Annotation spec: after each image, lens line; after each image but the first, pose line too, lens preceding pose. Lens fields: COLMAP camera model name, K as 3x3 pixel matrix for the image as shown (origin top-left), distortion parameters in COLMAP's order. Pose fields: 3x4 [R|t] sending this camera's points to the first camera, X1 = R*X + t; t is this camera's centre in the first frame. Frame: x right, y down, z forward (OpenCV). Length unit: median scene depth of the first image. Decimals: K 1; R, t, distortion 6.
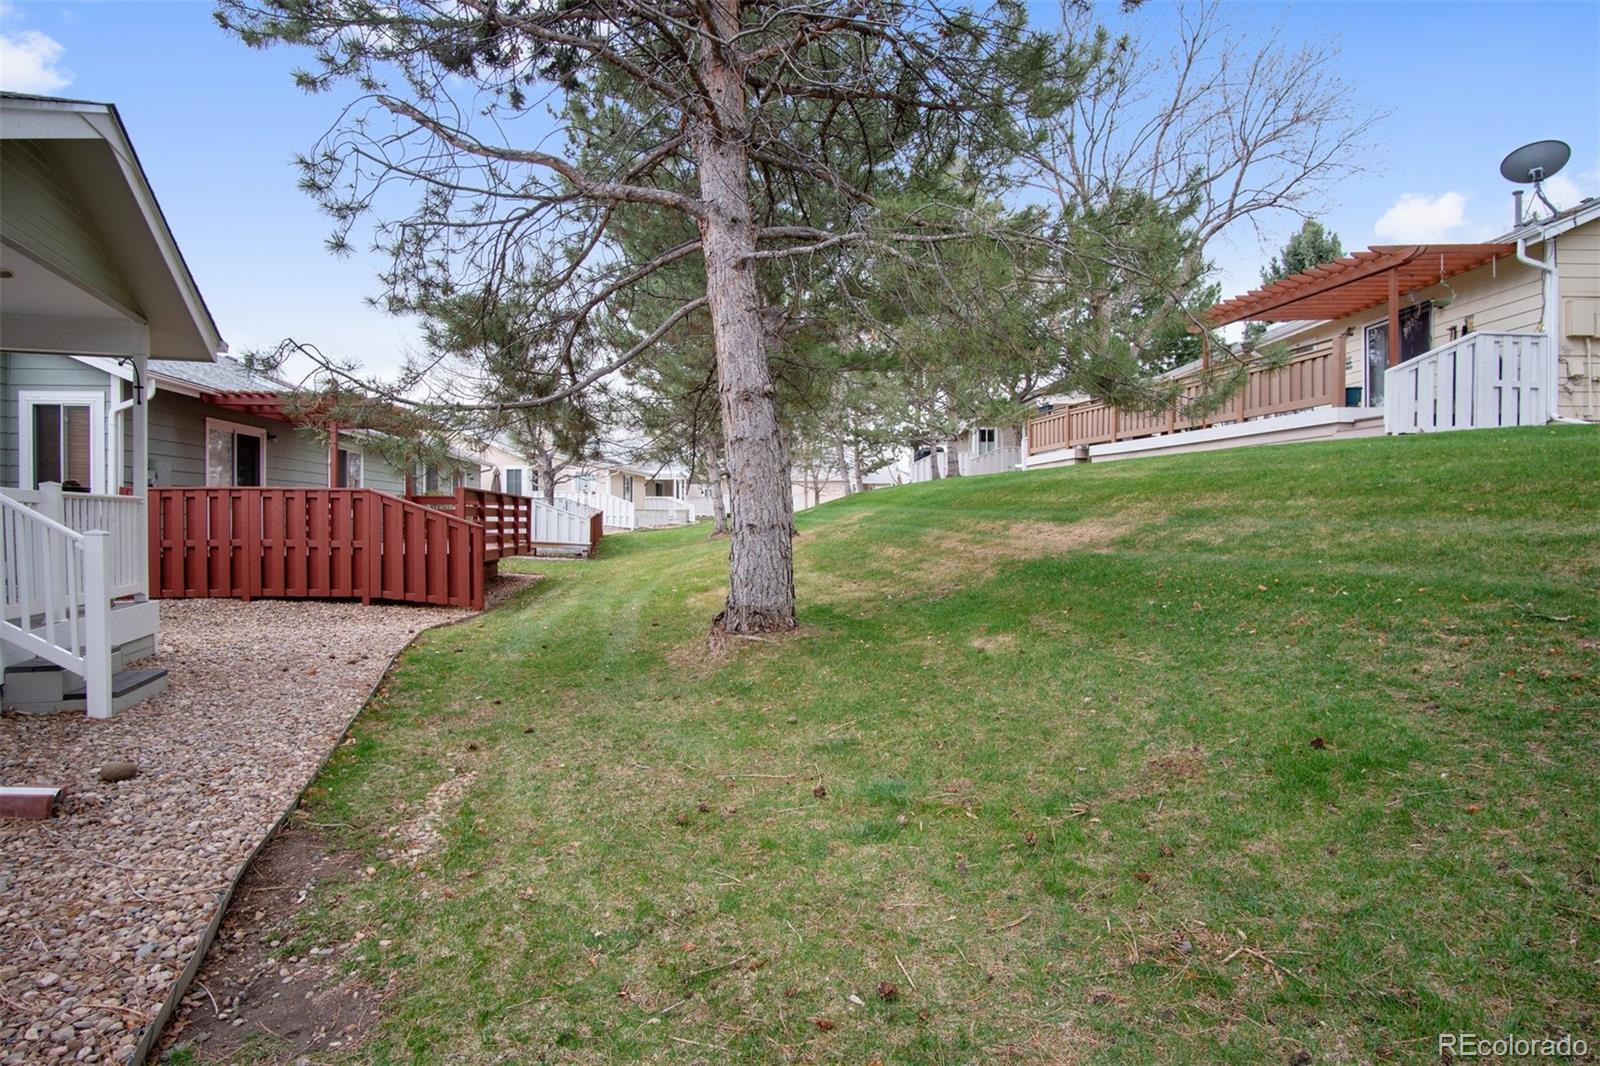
lens RADIAL K [[853.8, 0, 800.0], [0, 853.8, 533.0], [0, 0, 1]] dist [-0.014533, -0.001279]
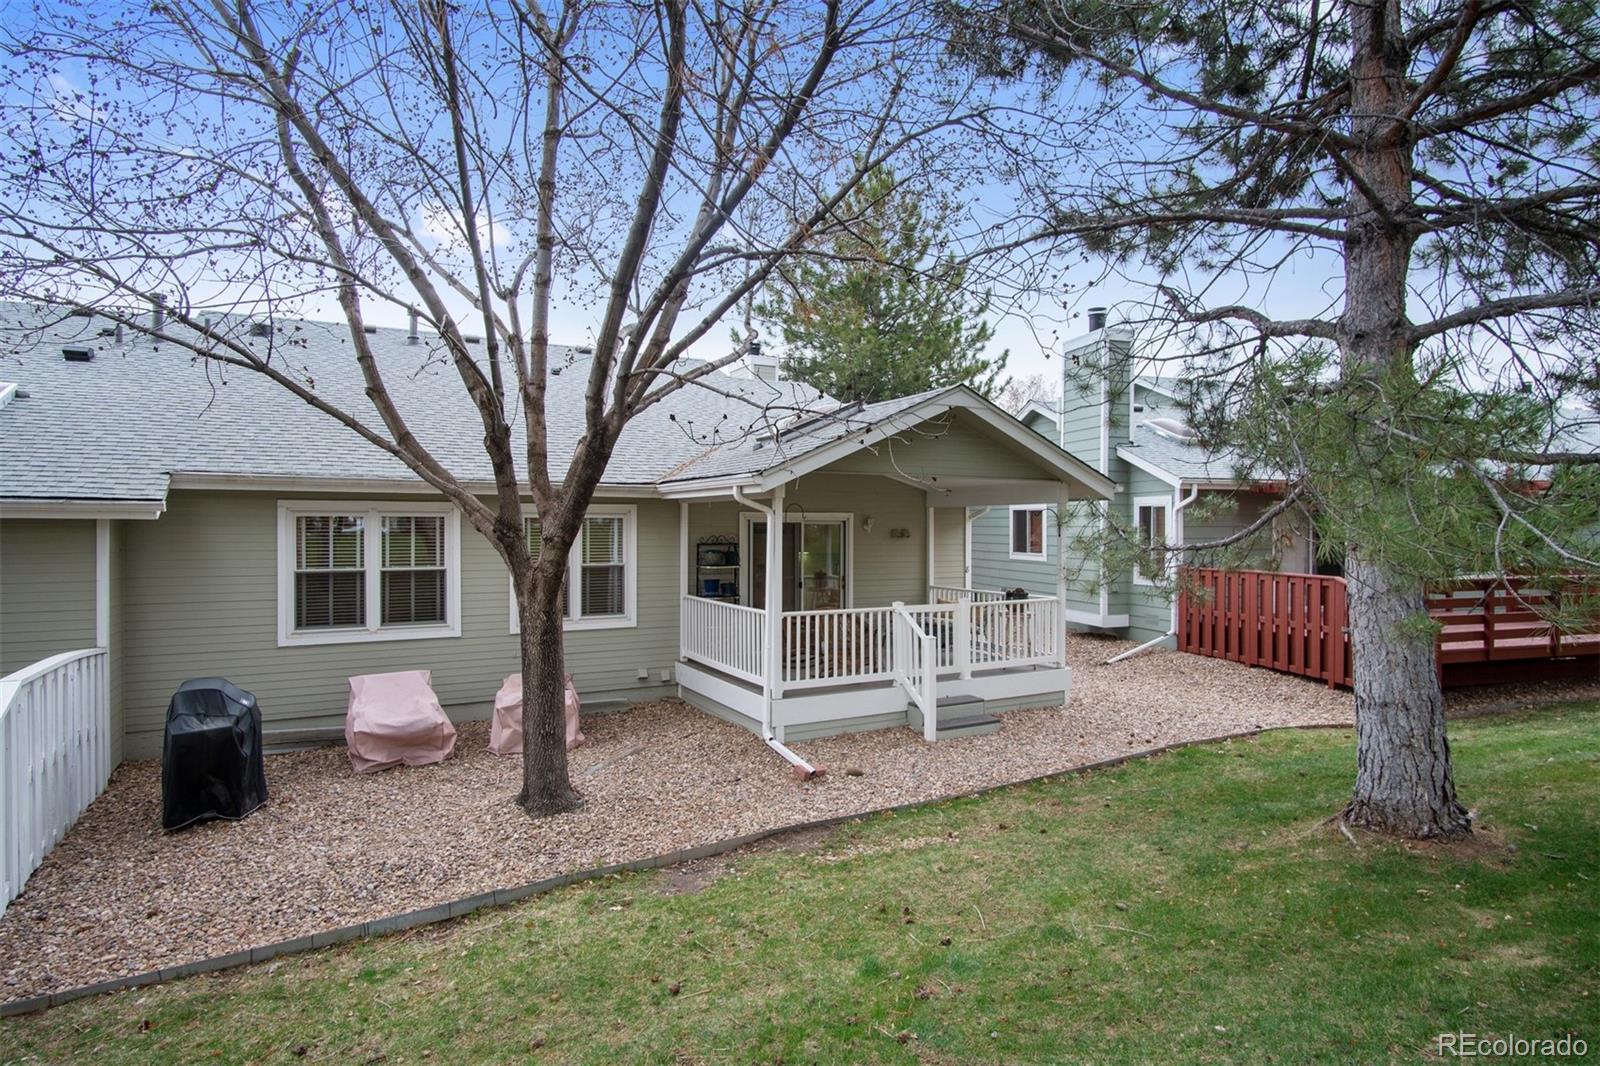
lens RADIAL K [[853.8, 0, 800.0], [0, 853.8, 533.0], [0, 0, 1]] dist [-0.014533, -0.001279]
pose [[0.161628, 0.006420, -0.986831, 0.420510], [-0.013962, 0.999894, 0.004218, -0.103983], [0.986753, 0.013096, 0.161701, 0.196621]]
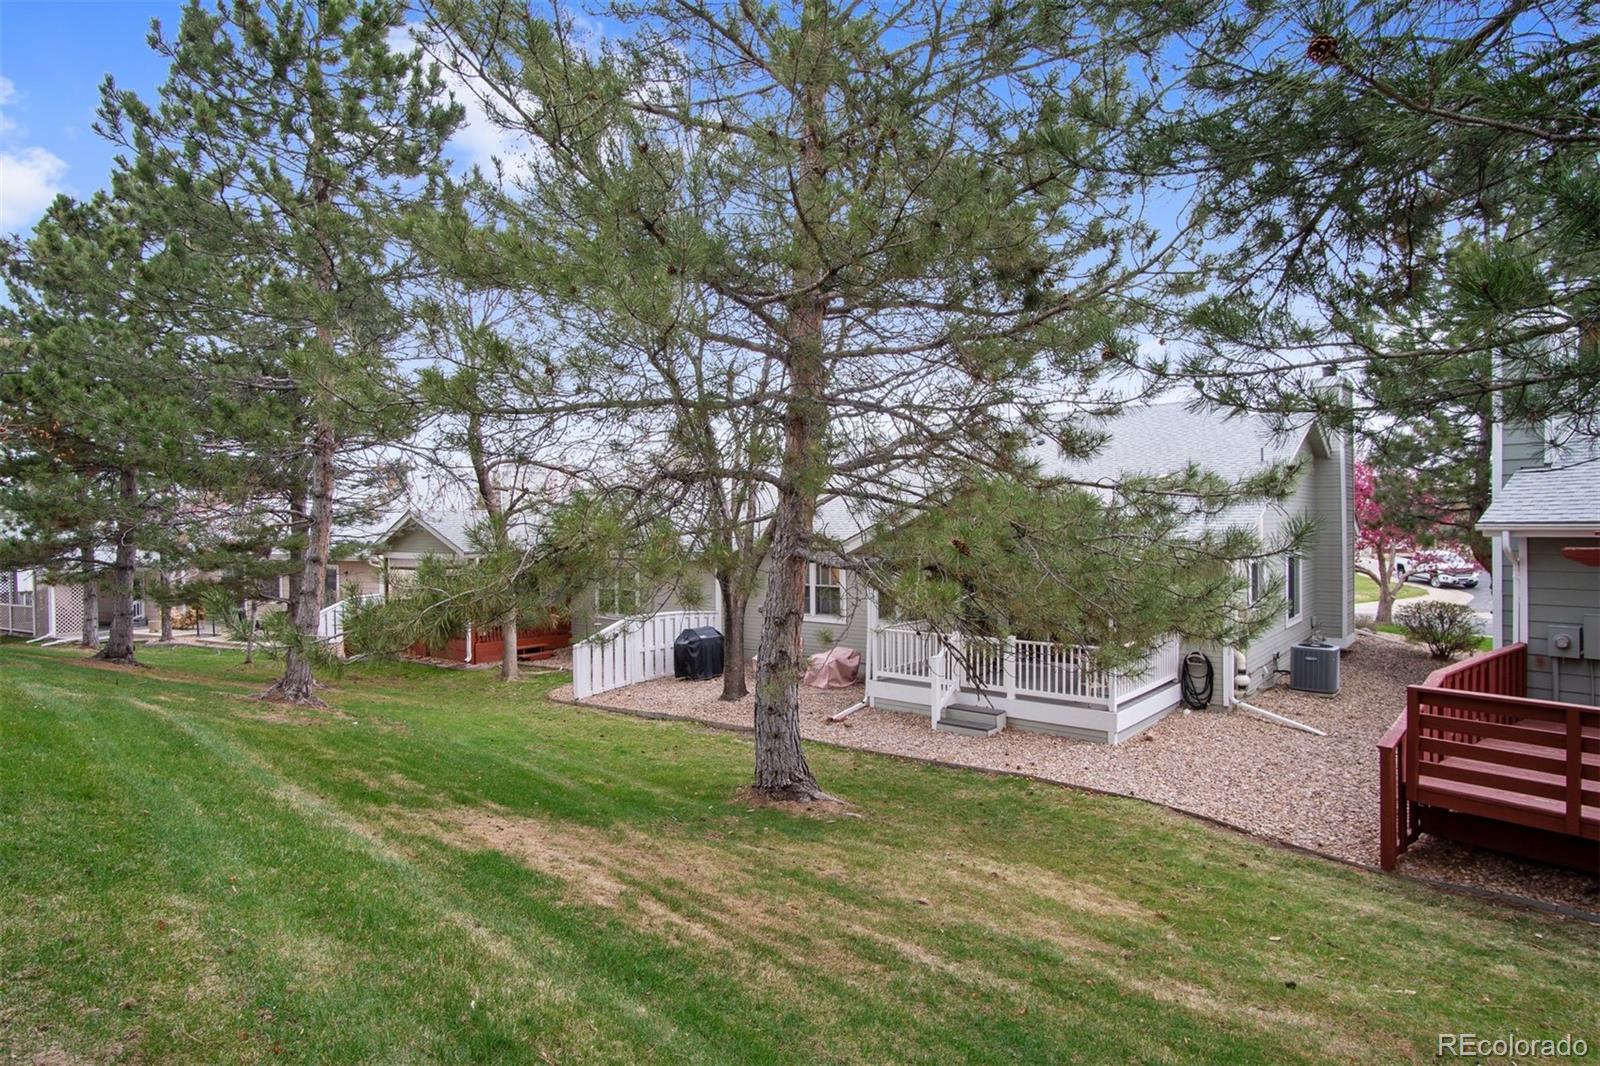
lens RADIAL K [[832.1, 0, 800.0], [0, 832.1, 533.0], [0, 0, 1]] dist [0.018359, -0.000879]
pose [[-0.859867, 0.010816, -0.510404, 0.371633], [0.003605, 0.999879, 0.015116, -0.191880], [0.510506, 0.011158, -0.859802, 1.371994]]
